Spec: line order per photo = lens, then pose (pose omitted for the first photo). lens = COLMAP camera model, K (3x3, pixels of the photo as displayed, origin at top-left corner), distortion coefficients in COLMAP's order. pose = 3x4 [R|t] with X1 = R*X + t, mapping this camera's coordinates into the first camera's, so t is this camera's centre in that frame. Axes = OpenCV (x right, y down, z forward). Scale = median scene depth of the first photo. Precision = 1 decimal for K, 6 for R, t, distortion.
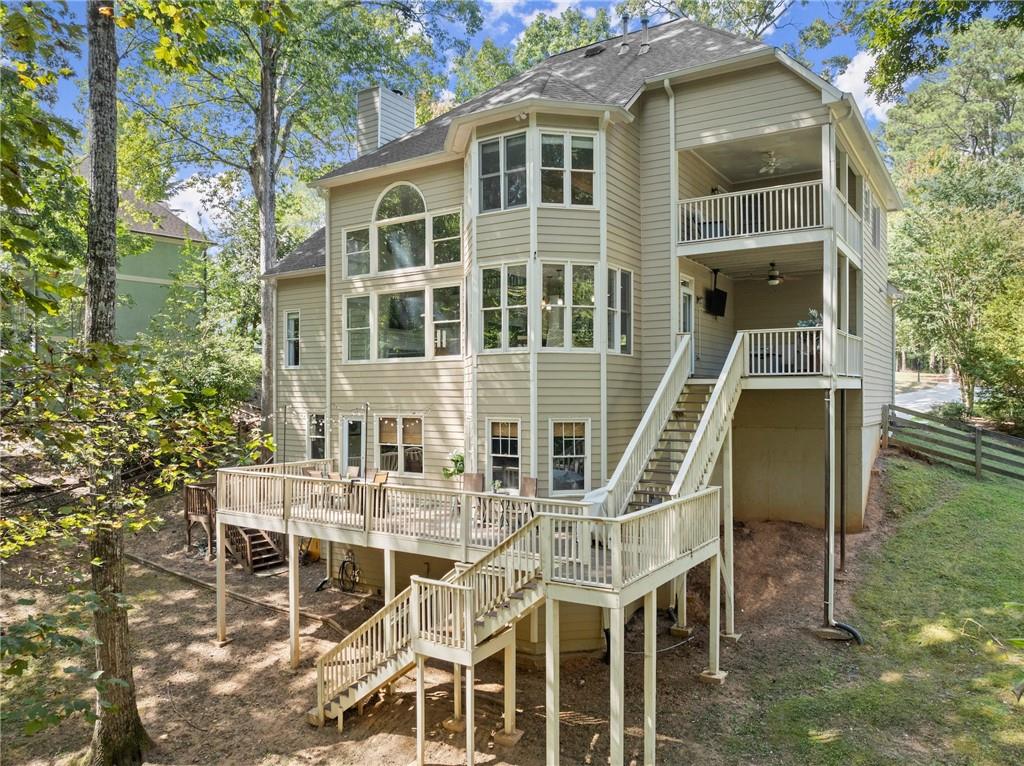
lens RADIAL K [[722.7, 0, 511.2], [0, 722.7, 387.8], [0, 0, 1]] dist [-0.048892, 0.026197]
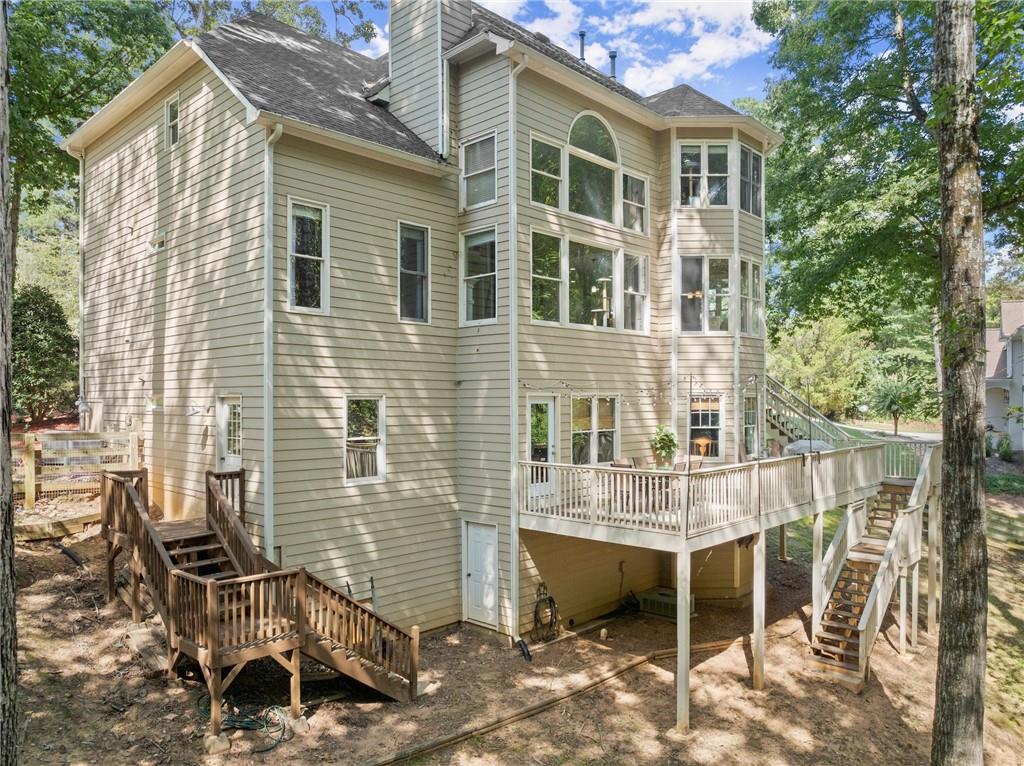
lens RADIAL K [[722.7, 0, 510.2], [0, 722.7, 385.6], [0, 0, 1]] dist [-0.048892, 0.026197]
pose [[0.176664, 0.004616, 0.984260, -0.988002], [-0.014824, 0.999888, -0.002028, 0.031148], [-0.984160, -0.014232, 0.176713, 0.950035]]
